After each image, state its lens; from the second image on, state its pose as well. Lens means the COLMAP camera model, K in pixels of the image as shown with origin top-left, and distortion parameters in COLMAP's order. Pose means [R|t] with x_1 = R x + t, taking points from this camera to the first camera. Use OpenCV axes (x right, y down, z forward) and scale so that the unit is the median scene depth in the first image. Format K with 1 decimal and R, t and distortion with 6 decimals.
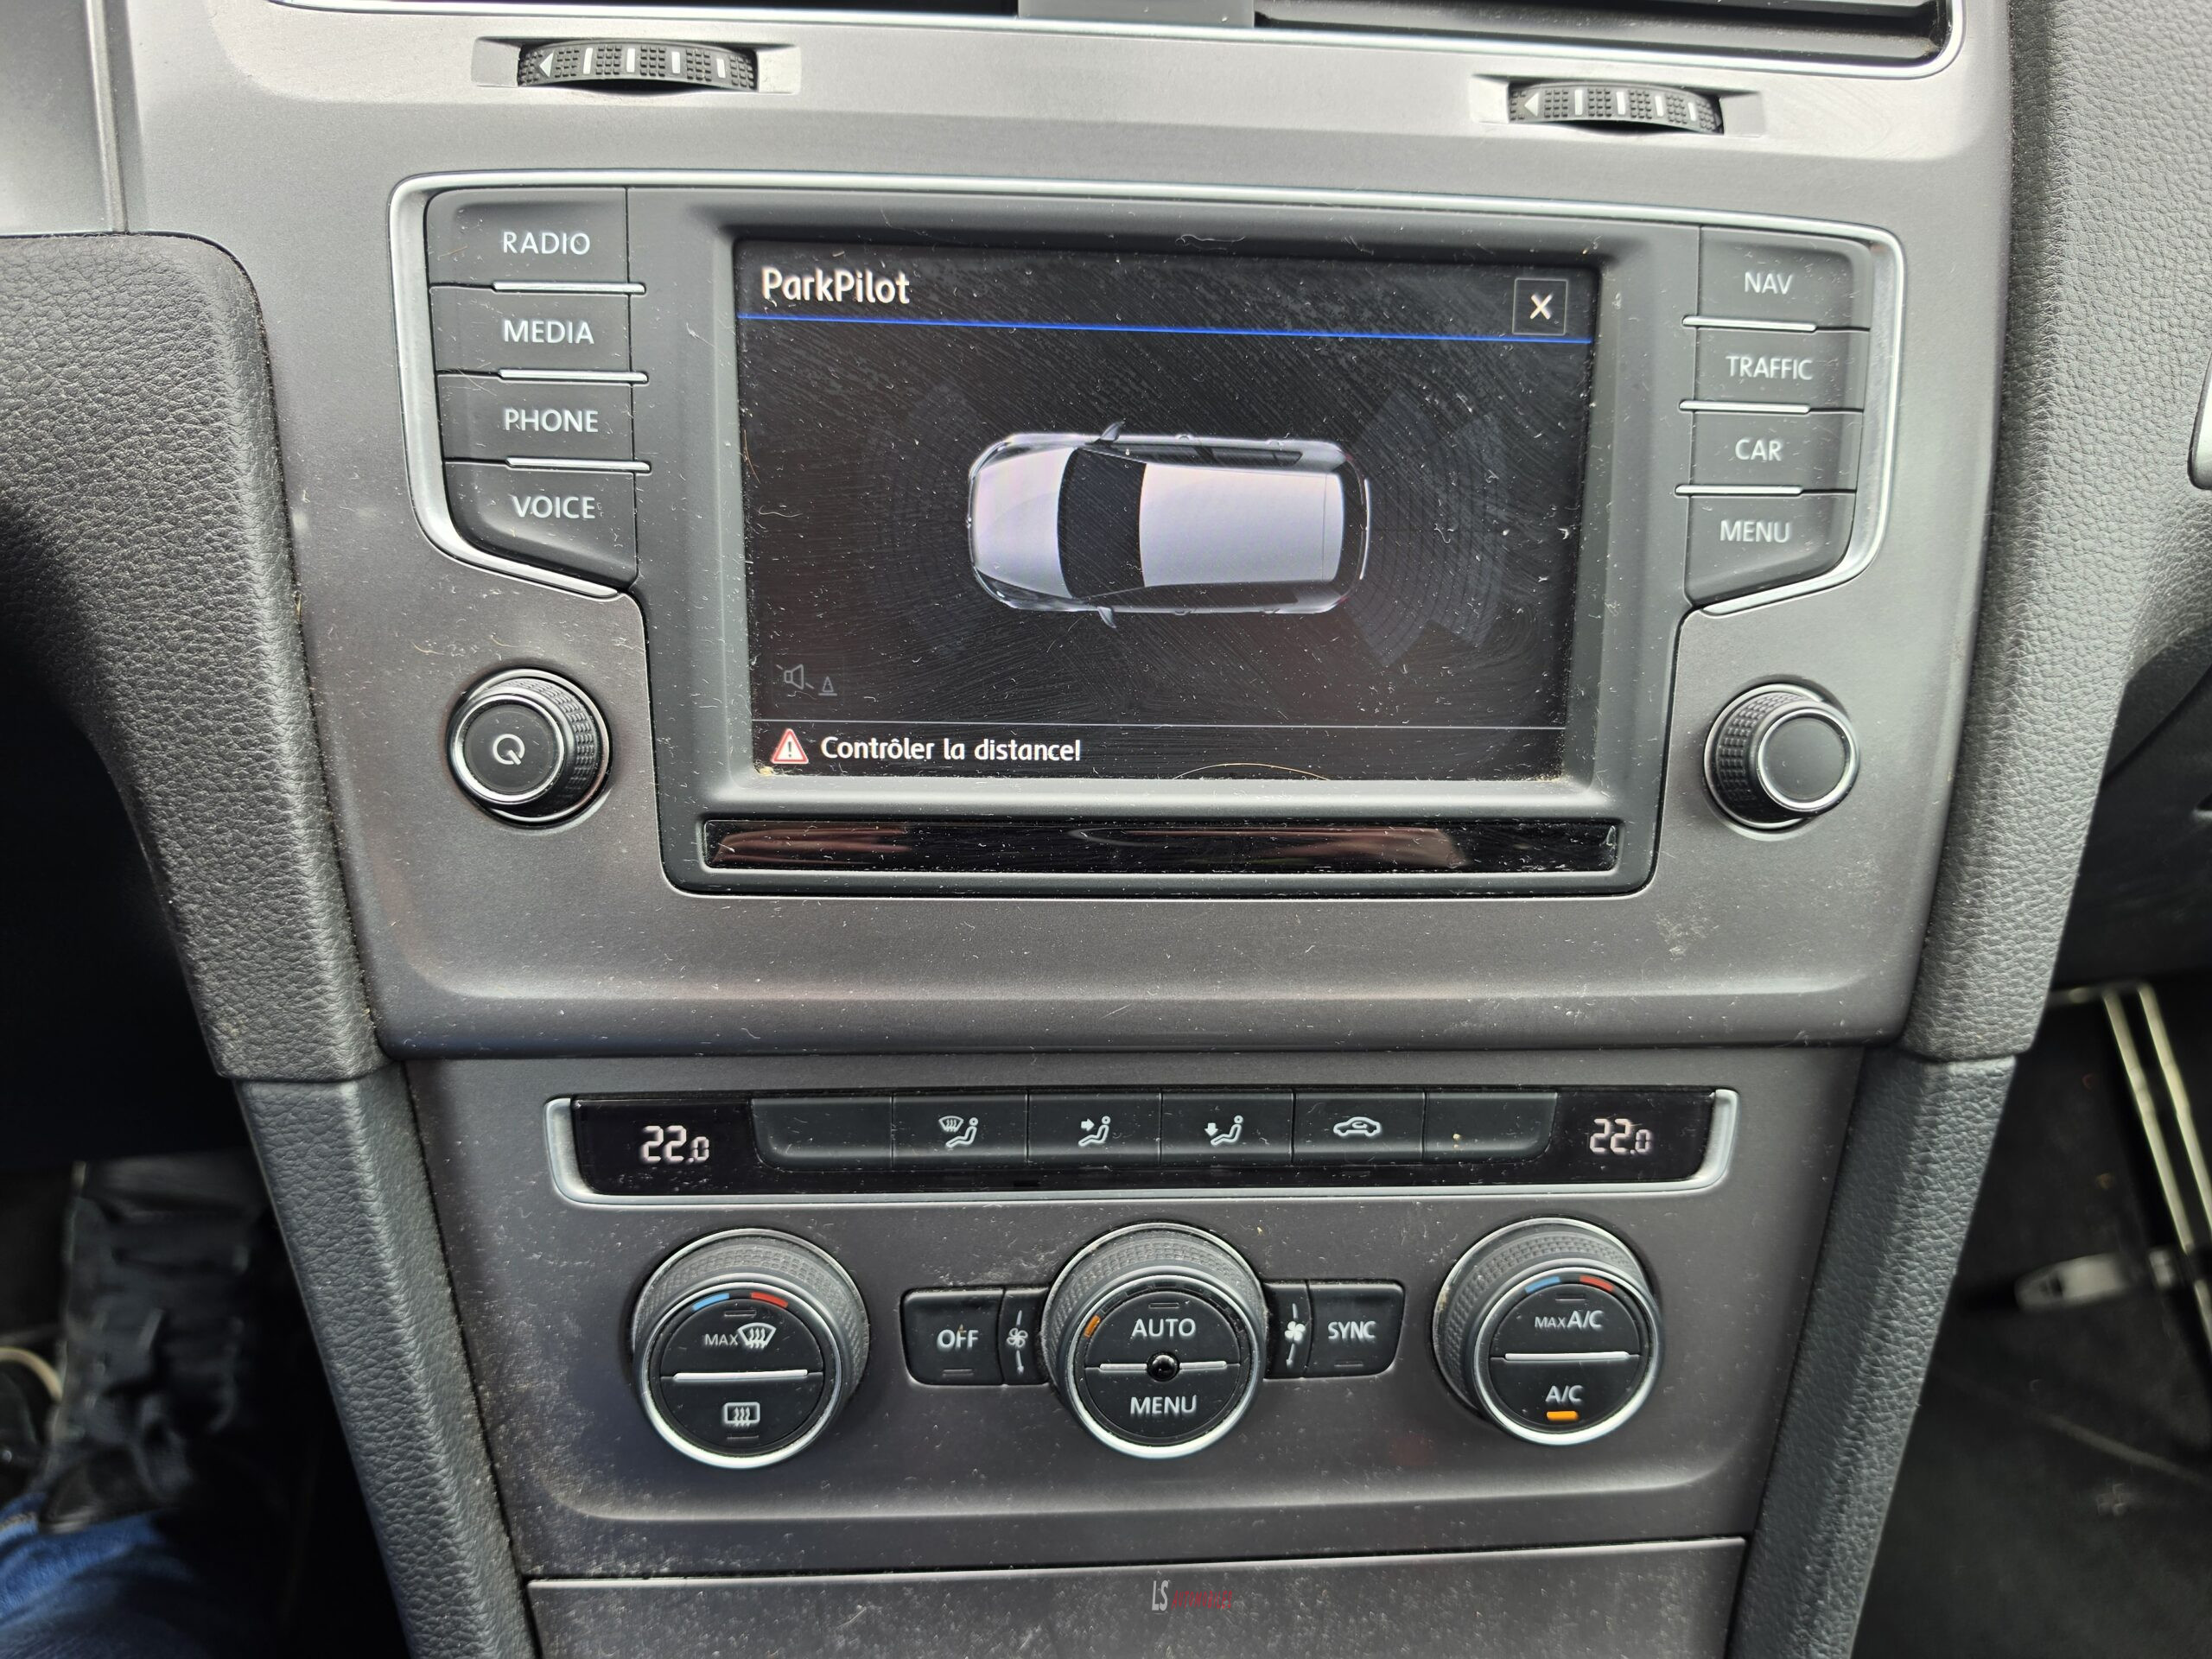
lens RADIAL K [[1548.1, 0, 1120.4], [0, 1548.1, 837.1], [0, 0, 1]] dist [0.003857, -0.011441]
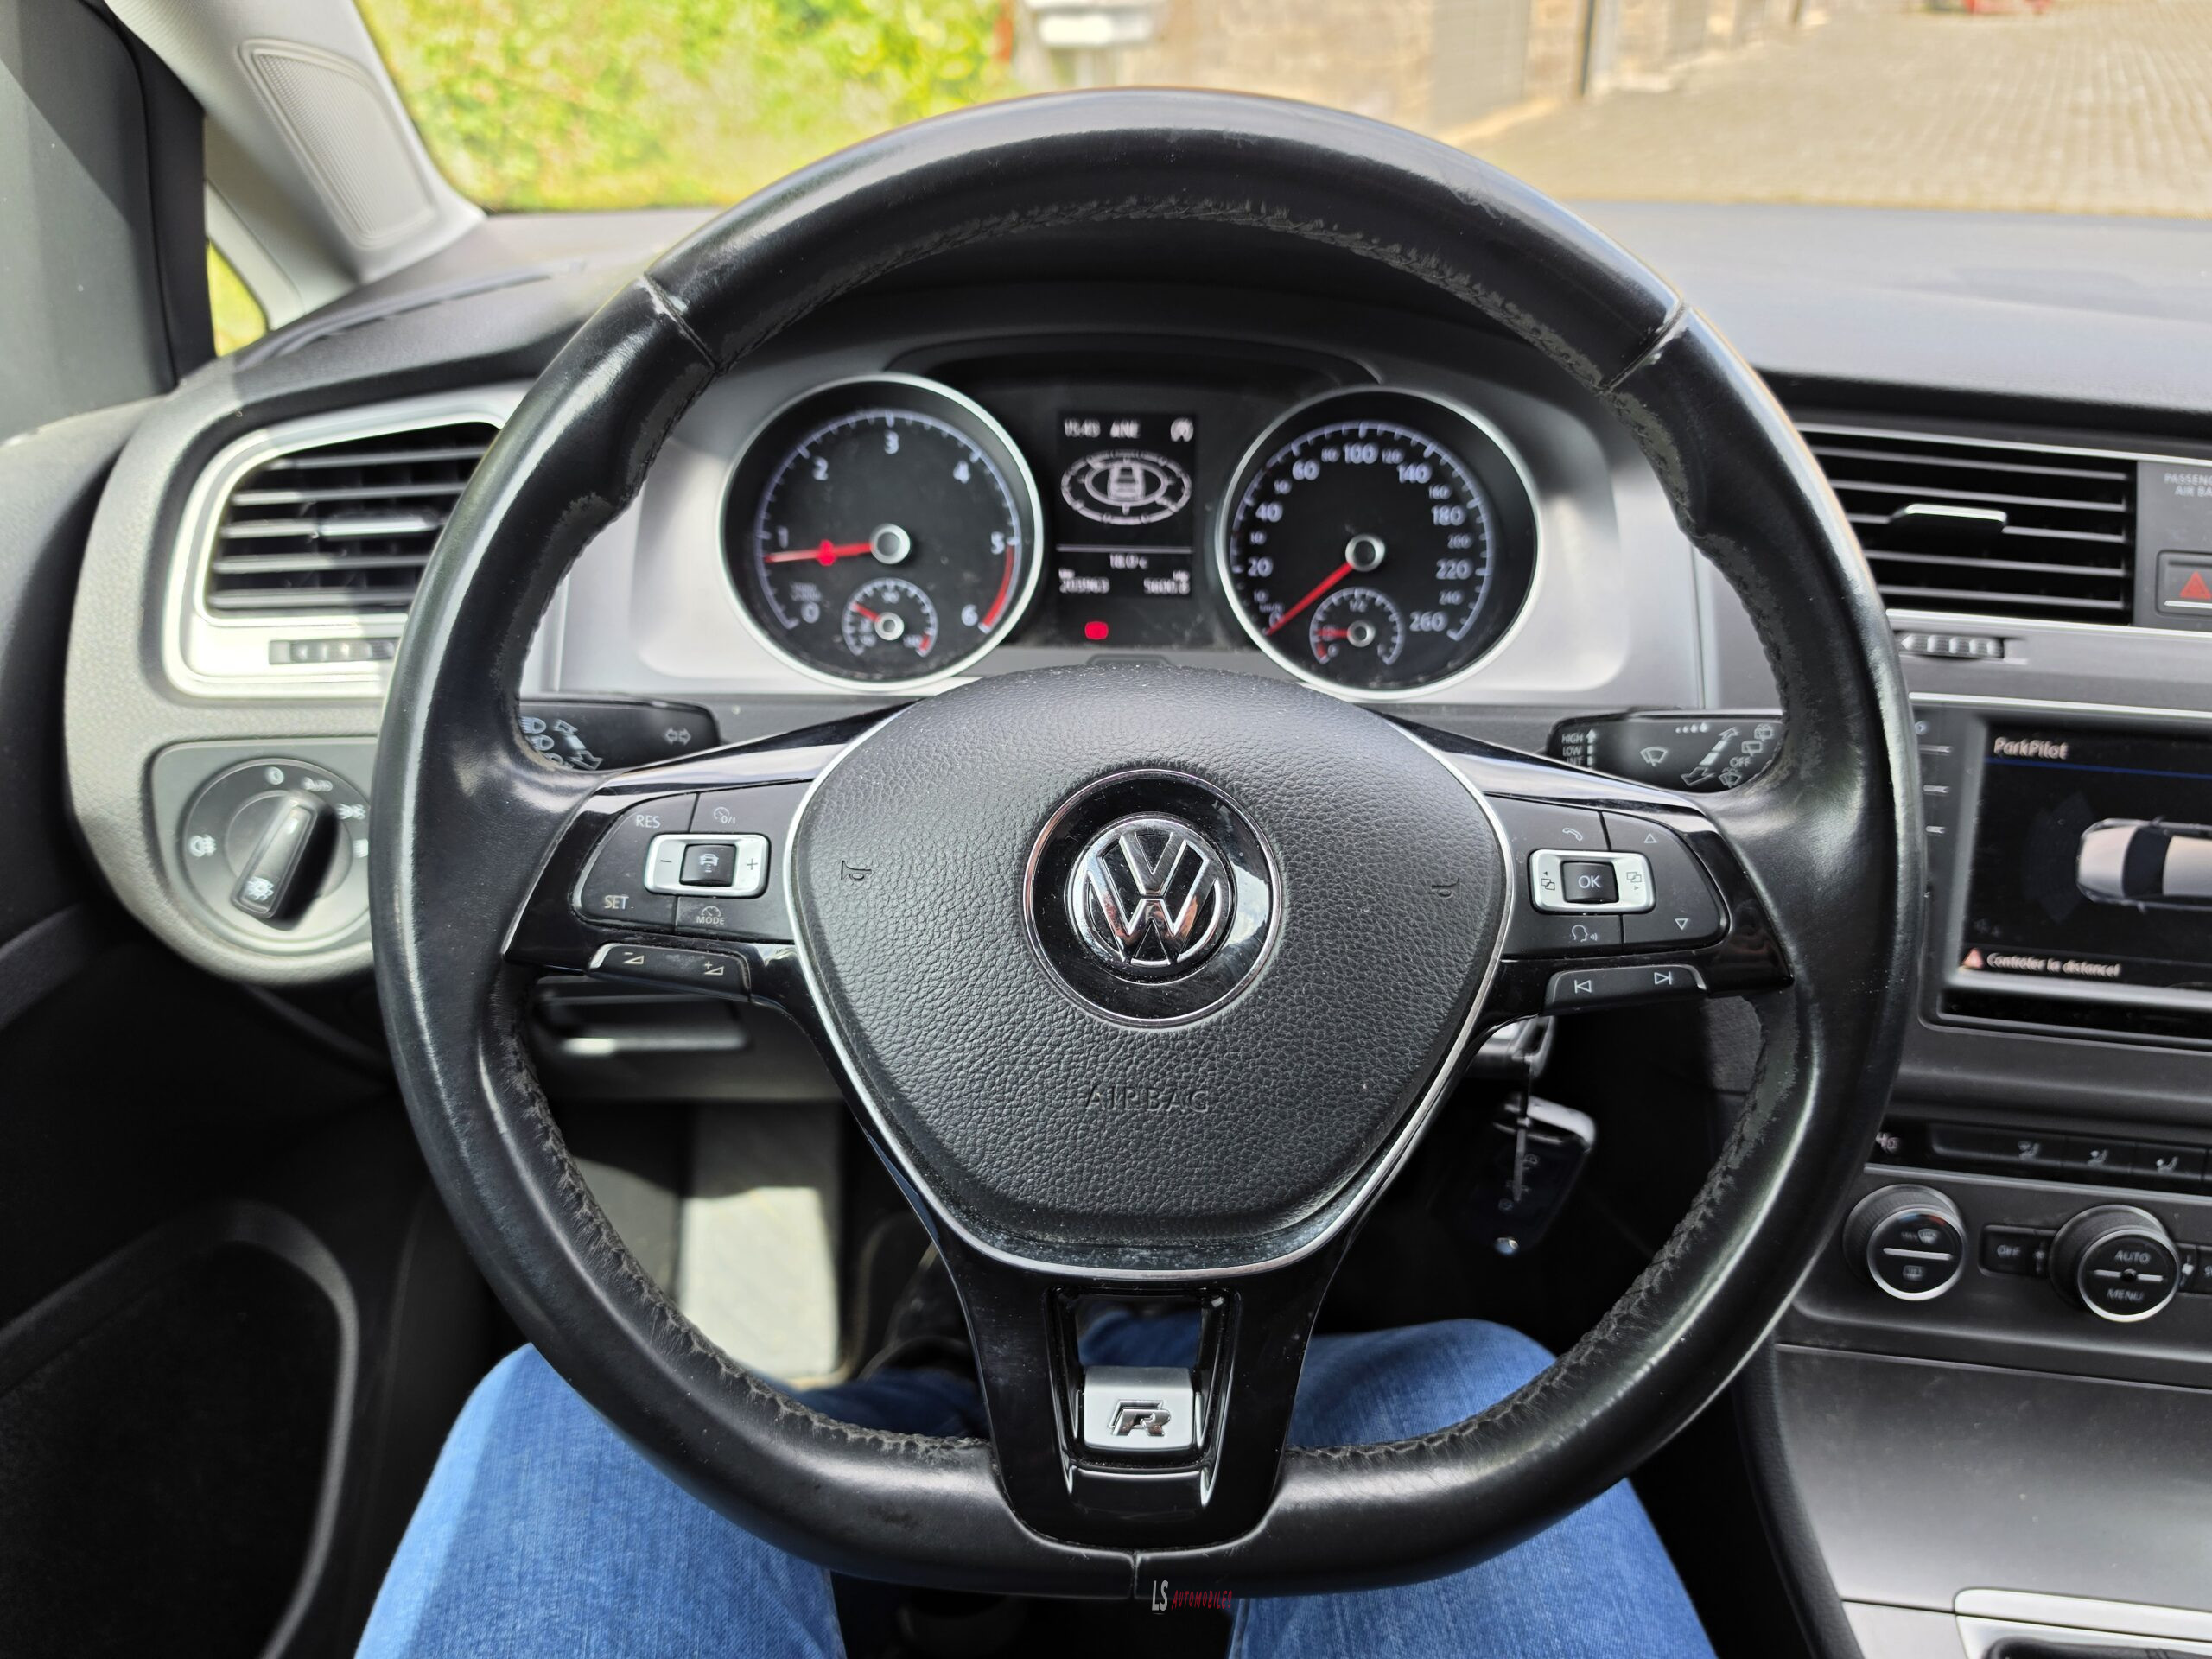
lens RADIAL K [[1548.1, 0, 1099.2], [0, 1548.1, 852.3], [0, 0, 1]] dist [0.003857, -0.011441]
pose [[0.981050, 0.076400, -0.178053, -0.968410], [-0.075846, 0.997070, 0.009926, -0.126326], [0.178290, 0.003766, 0.983971, -1.218344]]
